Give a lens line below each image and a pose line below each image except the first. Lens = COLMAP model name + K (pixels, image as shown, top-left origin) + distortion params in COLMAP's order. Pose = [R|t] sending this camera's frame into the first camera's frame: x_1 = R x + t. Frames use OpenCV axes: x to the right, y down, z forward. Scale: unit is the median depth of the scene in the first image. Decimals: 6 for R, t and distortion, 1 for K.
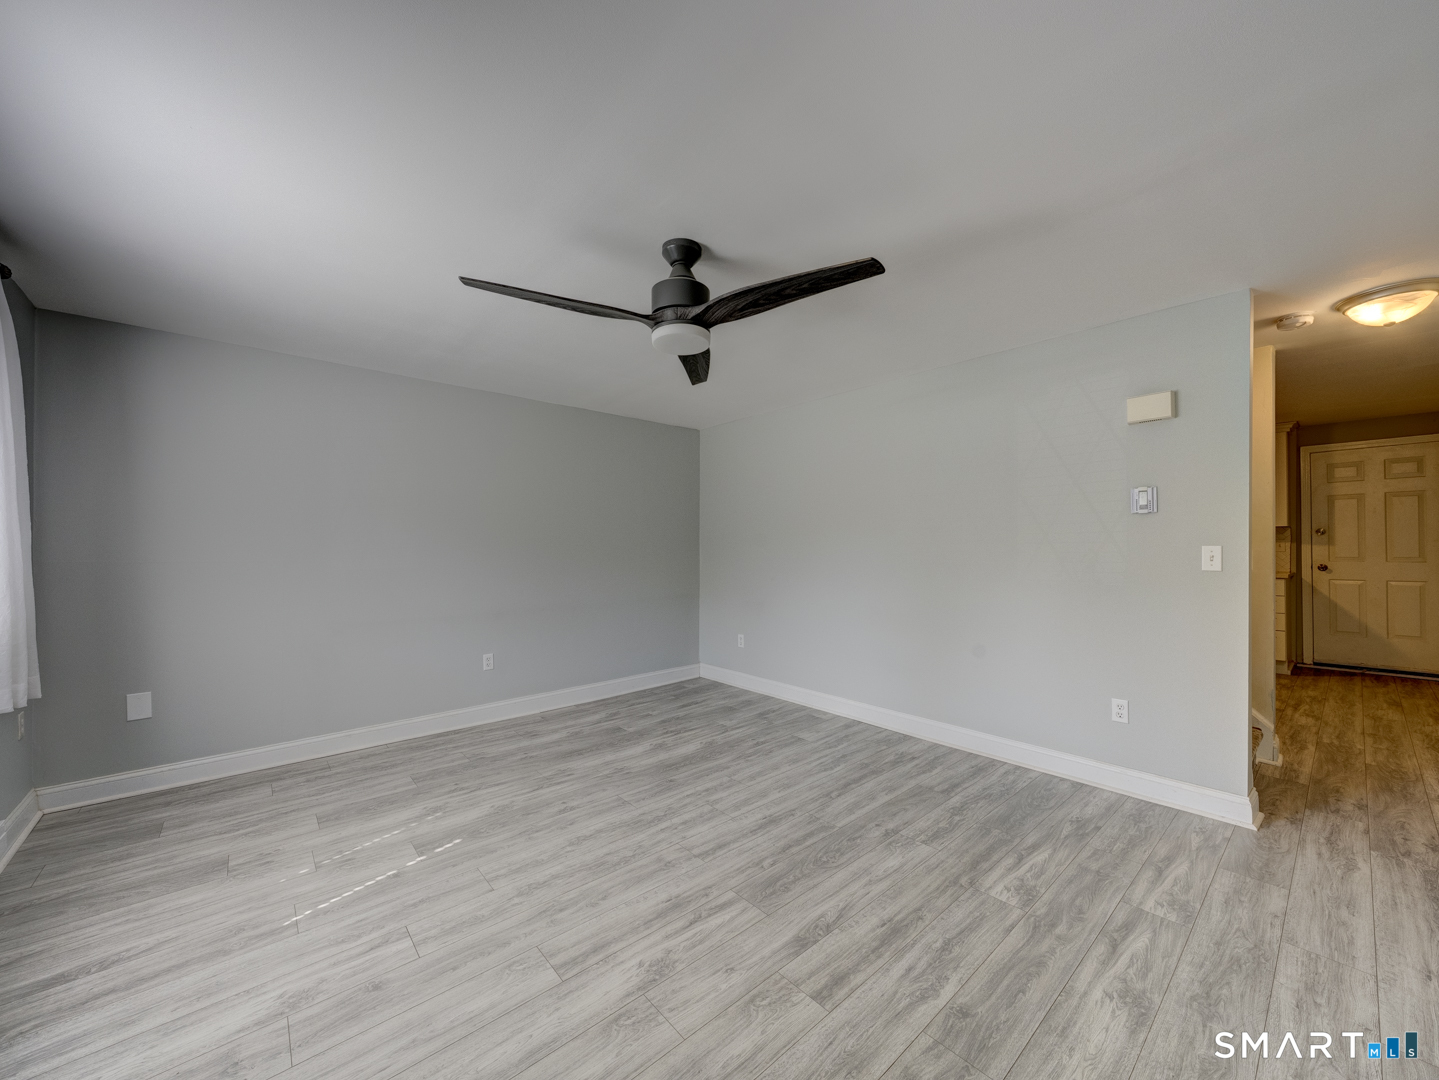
lens RADIAL K [[553.1, 0, 724.9], [0, 553.1, 540.1], [0, 0, 1]] dist [-0.001478, -0.000759]
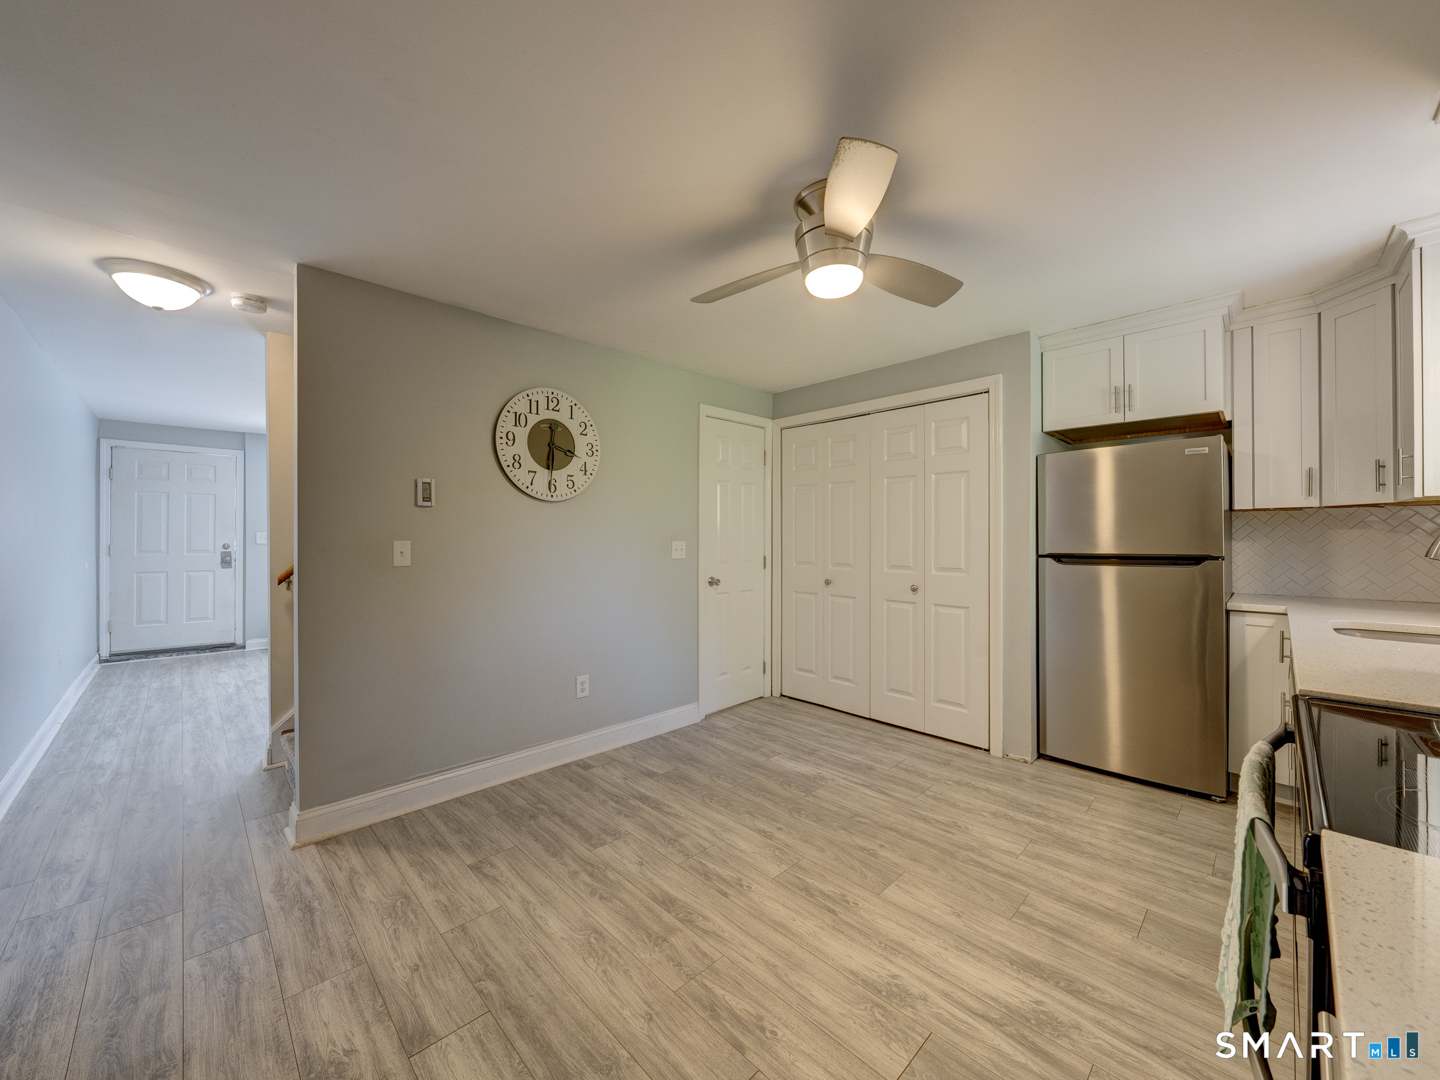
lens RADIAL K [[553.5, 0, 711.9], [0, 553.5, 529.6], [0, 0, 1]] dist [-0.001478, -0.000759]
pose [[0.055572, 0.010115, -0.998403, 0.868983], [0.013505, 0.999850, 0.010881, -0.000737], [0.998363, -0.014089, 0.055427, 0.747989]]
